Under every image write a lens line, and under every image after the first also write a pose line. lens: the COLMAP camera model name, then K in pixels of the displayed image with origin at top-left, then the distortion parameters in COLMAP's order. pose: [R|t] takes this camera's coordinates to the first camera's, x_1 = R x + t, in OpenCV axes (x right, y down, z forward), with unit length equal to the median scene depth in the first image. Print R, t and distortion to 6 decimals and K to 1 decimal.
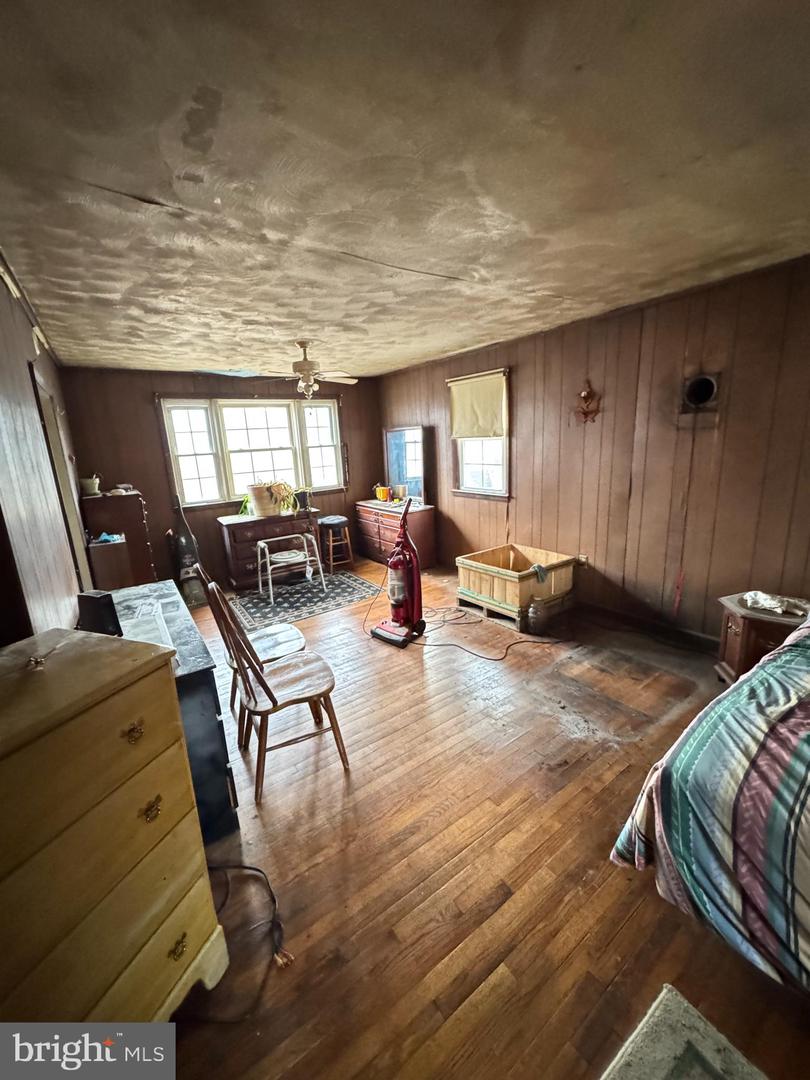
lens RADIAL K [[430.2, 0, 405.0], [0, 430.2, 539.0], [0, 0, 1]] dist [-0.000638, 0.000003]
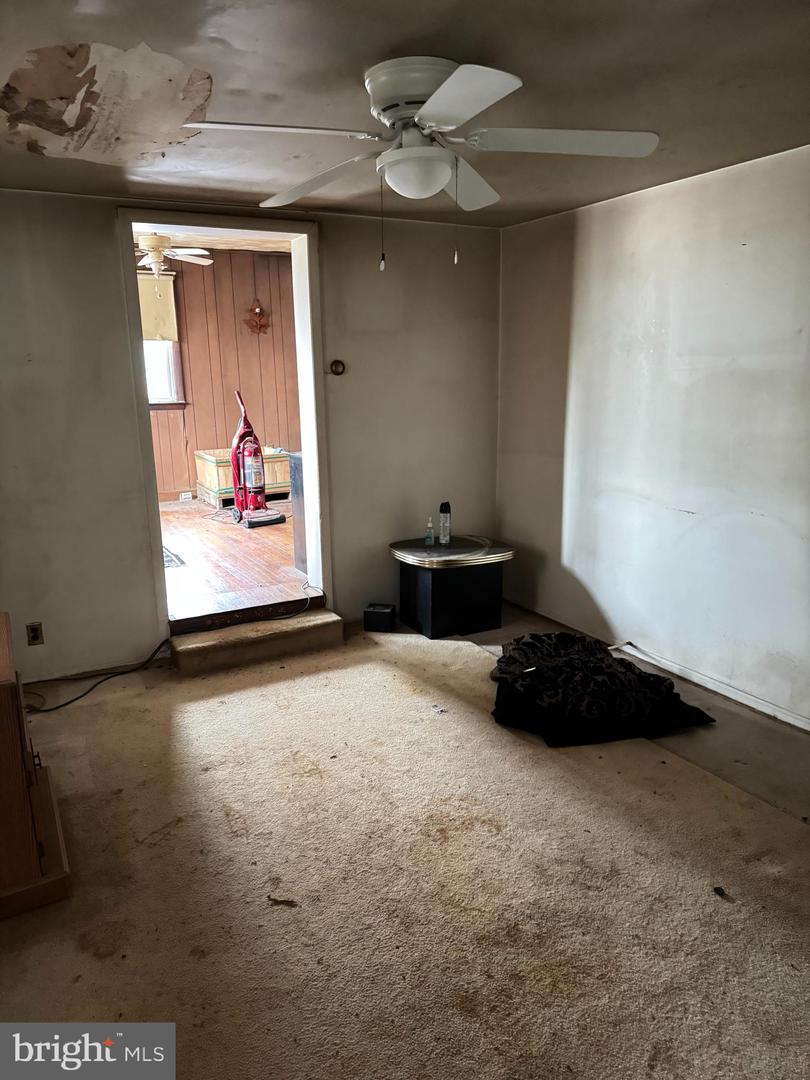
lens RADIAL K [[751.1, 0, 408.7], [0, 751.1, 544.3], [0, 0, 1]] dist [0.003568, -0.002578]
pose [[0.089448, -0.192668, 0.977179, -1.475997], [0.228256, 0.958965, 0.168183, 0.039704], [-0.969483, 0.208003, 0.129755, 0.348785]]
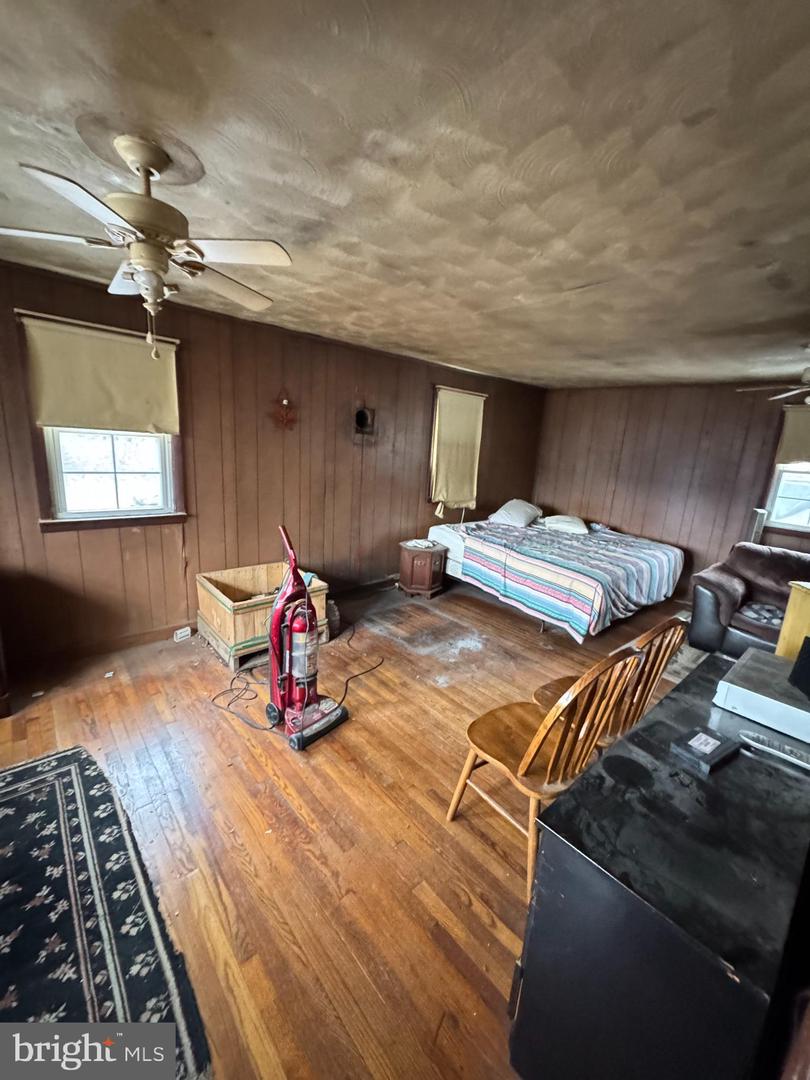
lens RADIAL K [[430.2, 0, 401.5], [0, 430.2, 535.0], [0, 0, 1]] dist [-0.000638, 0.000003]
pose [[-0.114382, -0.171558, 0.978511, -0.546781], [0.166148, 0.967799, 0.189102, -0.145384], [-0.979445, 0.184207, -0.082195, 0.706812]]
